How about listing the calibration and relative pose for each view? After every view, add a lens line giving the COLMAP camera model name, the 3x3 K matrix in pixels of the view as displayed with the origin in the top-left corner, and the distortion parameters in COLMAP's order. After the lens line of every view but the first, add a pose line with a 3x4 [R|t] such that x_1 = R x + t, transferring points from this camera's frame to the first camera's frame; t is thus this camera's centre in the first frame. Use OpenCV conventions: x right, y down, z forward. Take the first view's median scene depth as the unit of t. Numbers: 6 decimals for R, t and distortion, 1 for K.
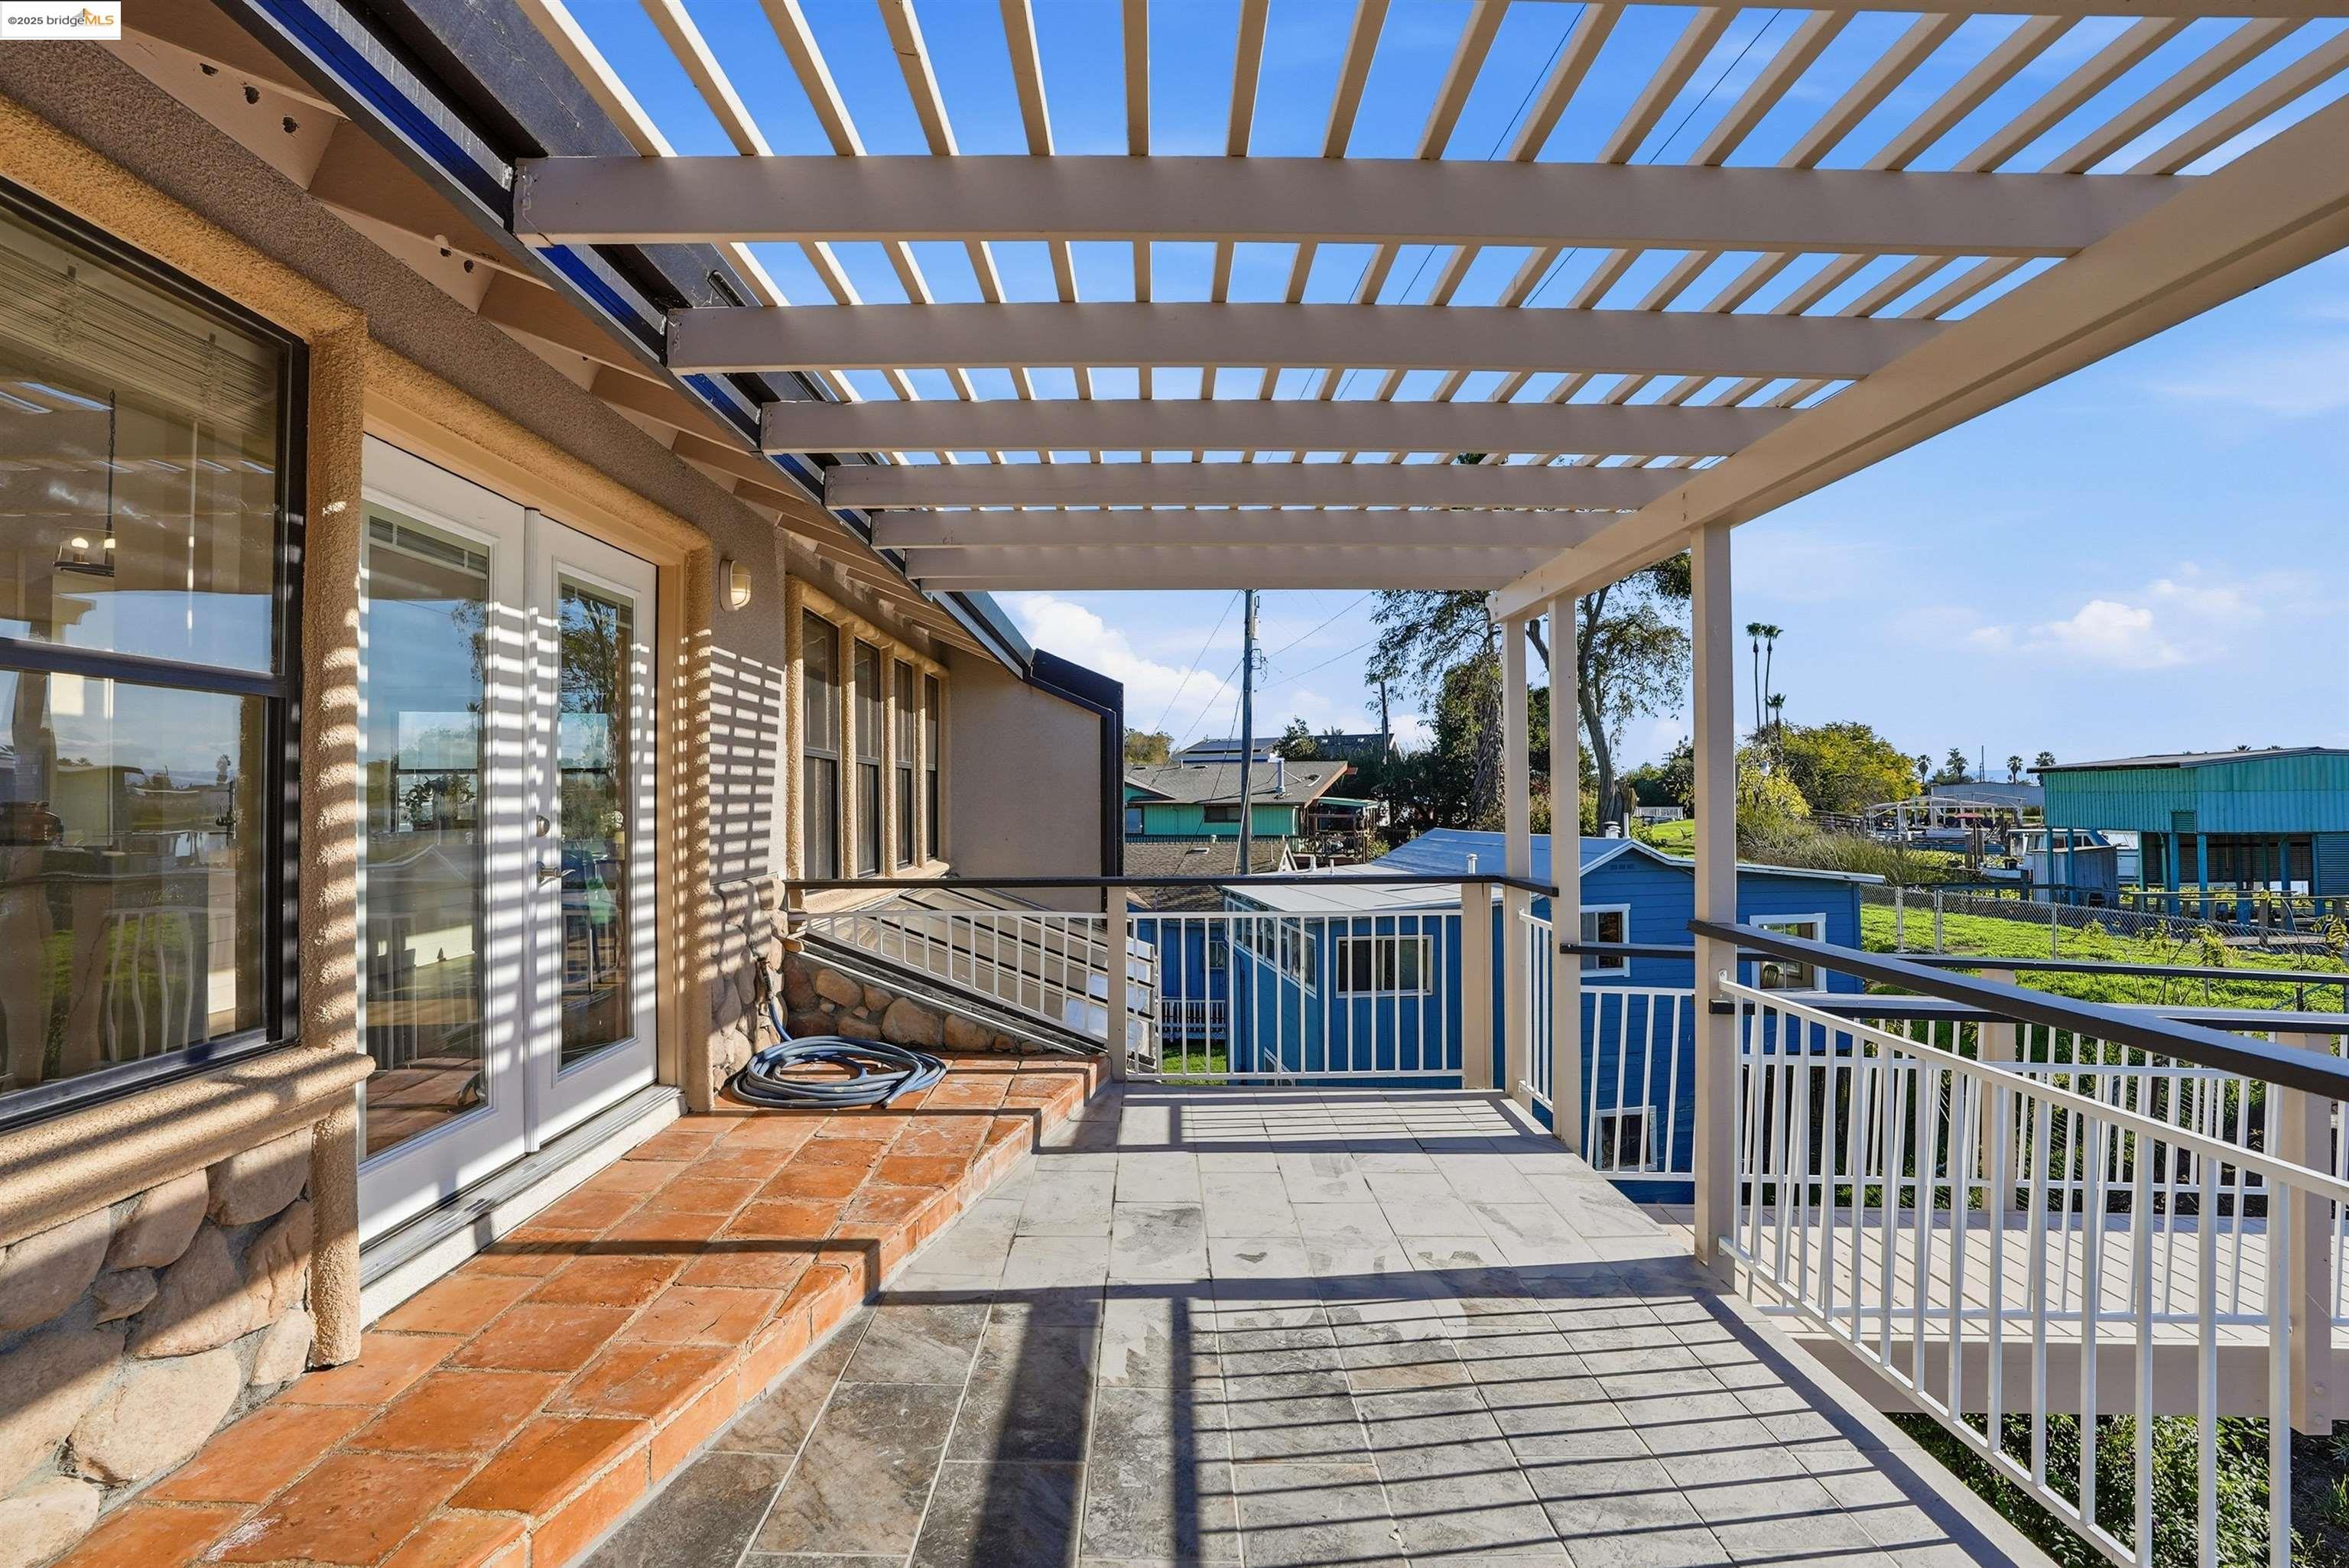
lens RADIAL K [[1129.6, 0, 1183.1], [0, 1129.6, 793.7], [0, 0, 1]] dist [-0.032156, 0.000363]
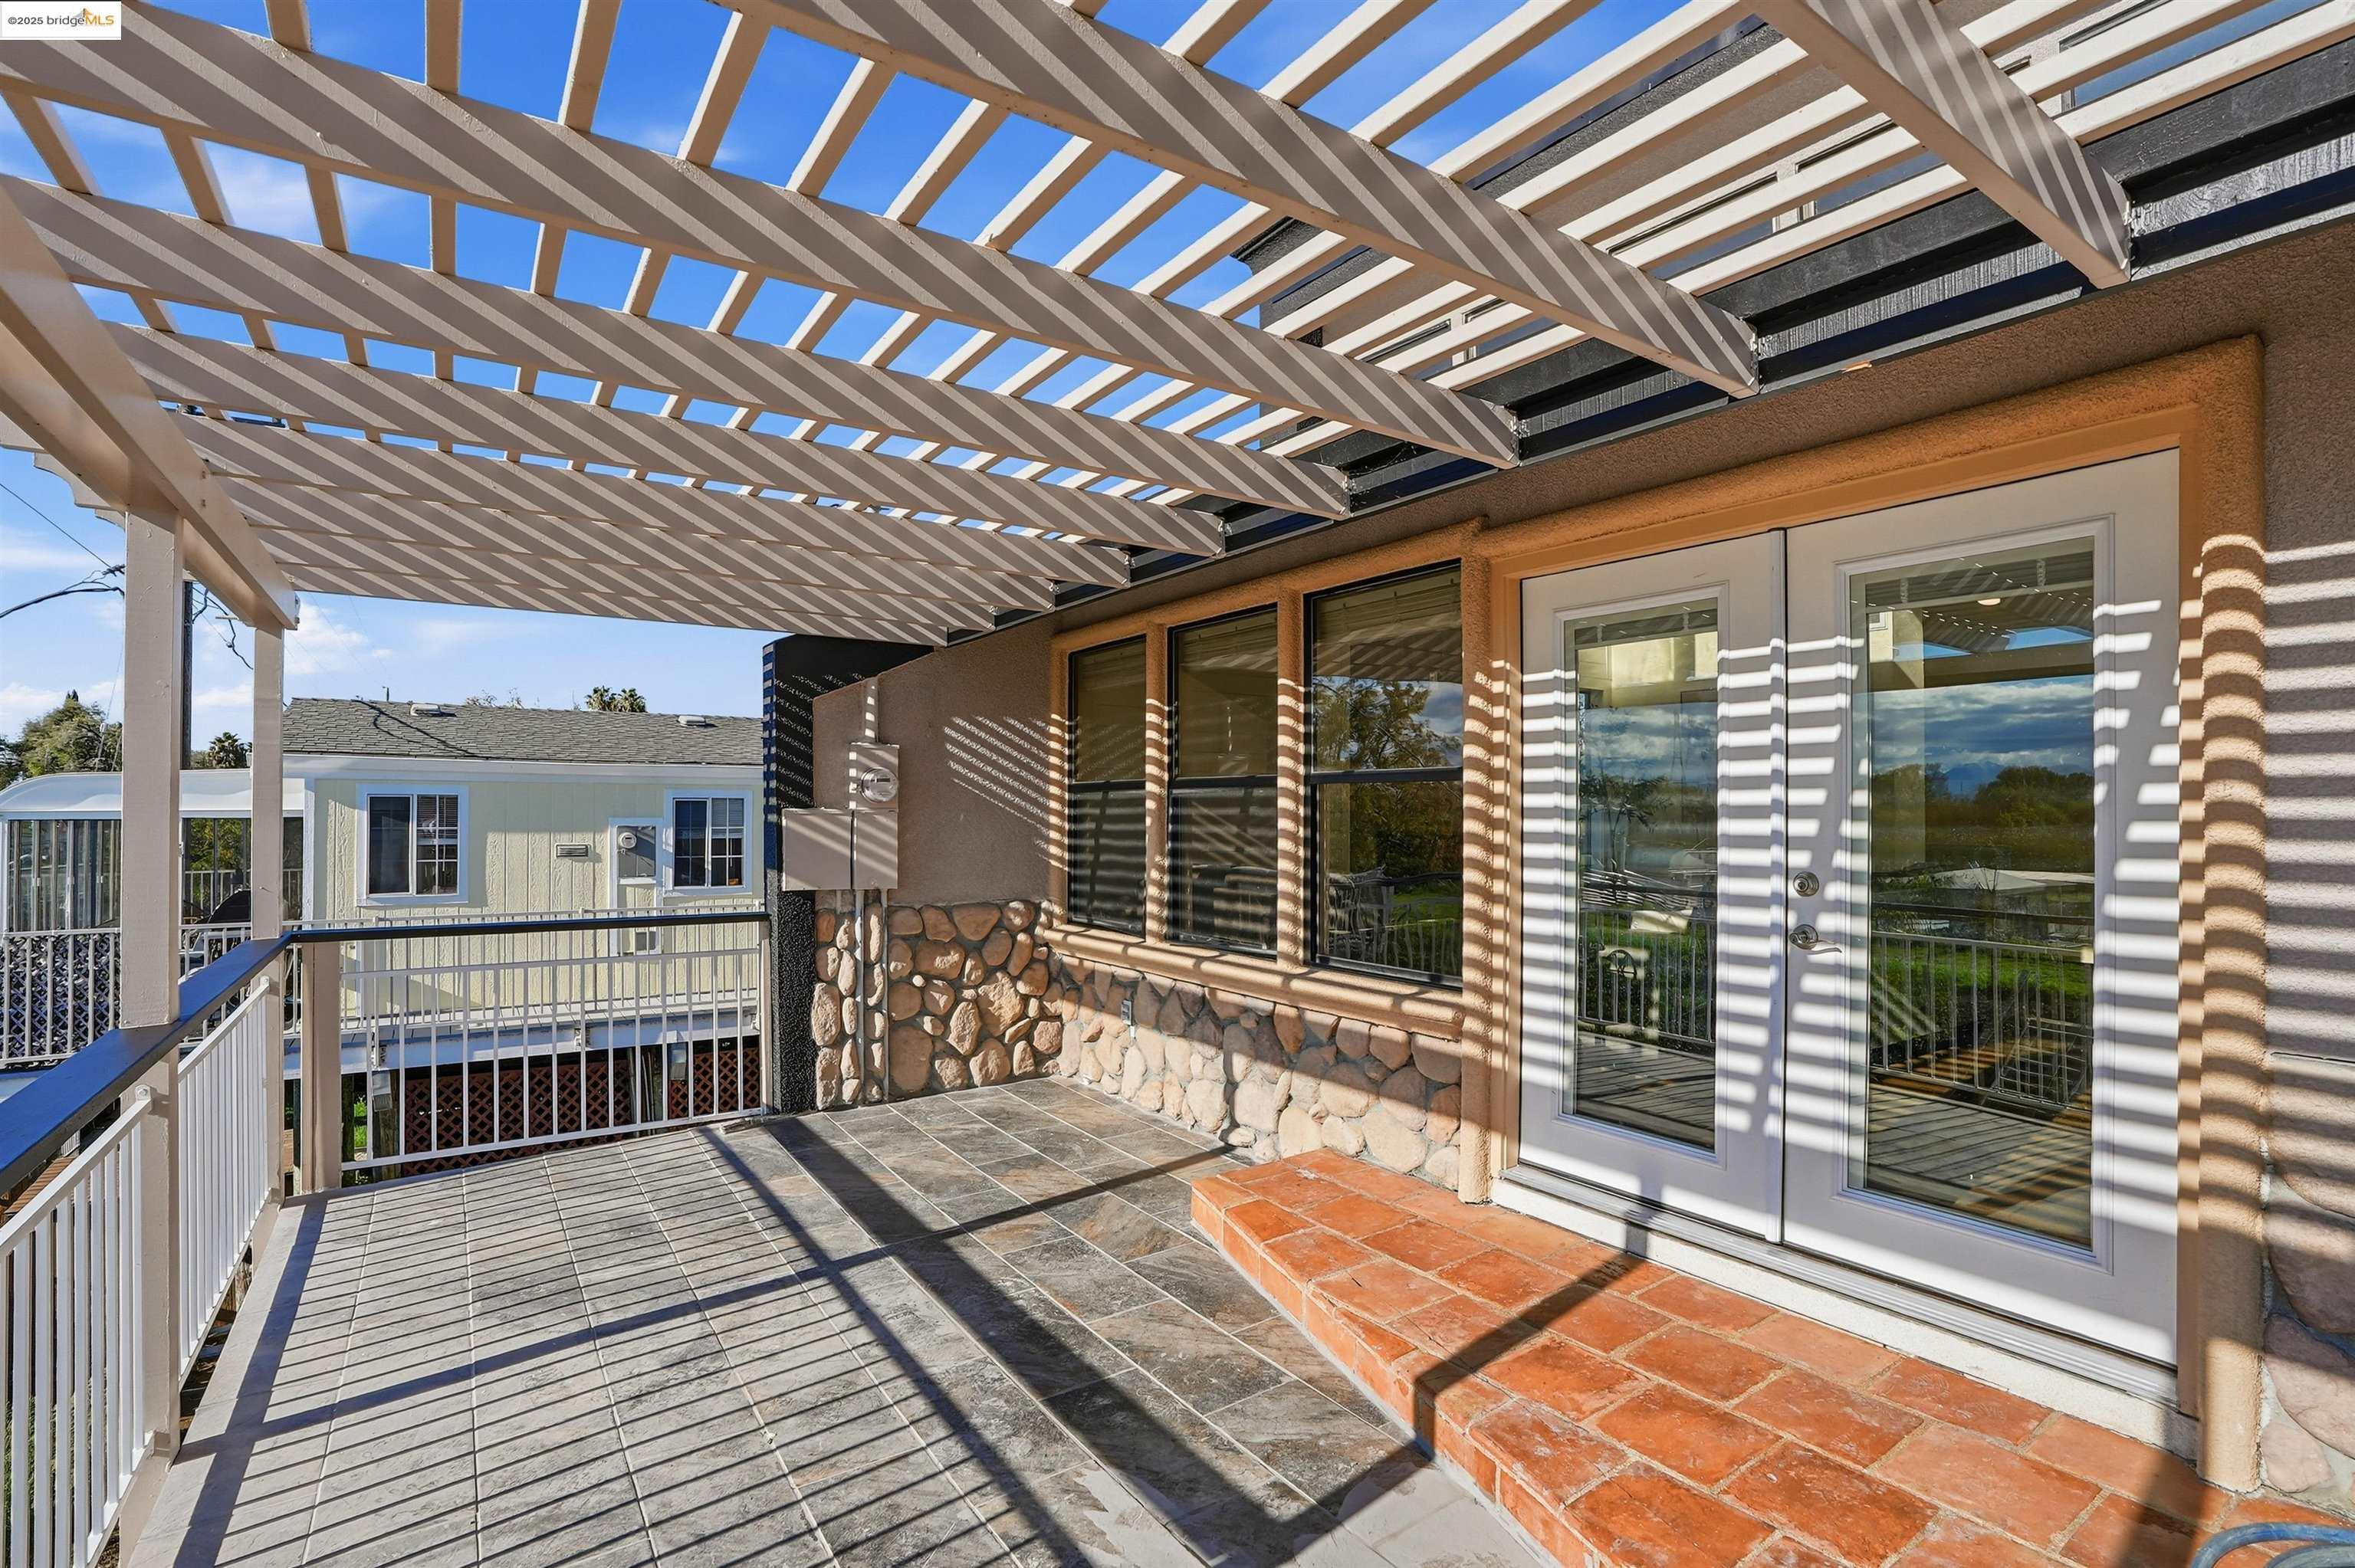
lens RADIAL K [[1132.4, 0, 1186.1], [0, 1132.4, 793.7], [0, 0, 1]] dist [-0.032156, 0.000363]
pose [[-0.846926, -0.004482, -0.531691, 0.395238], [0.007355, 0.999770, -0.020143, -0.035384], [0.531659, -0.020970, -0.846699, 1.964511]]
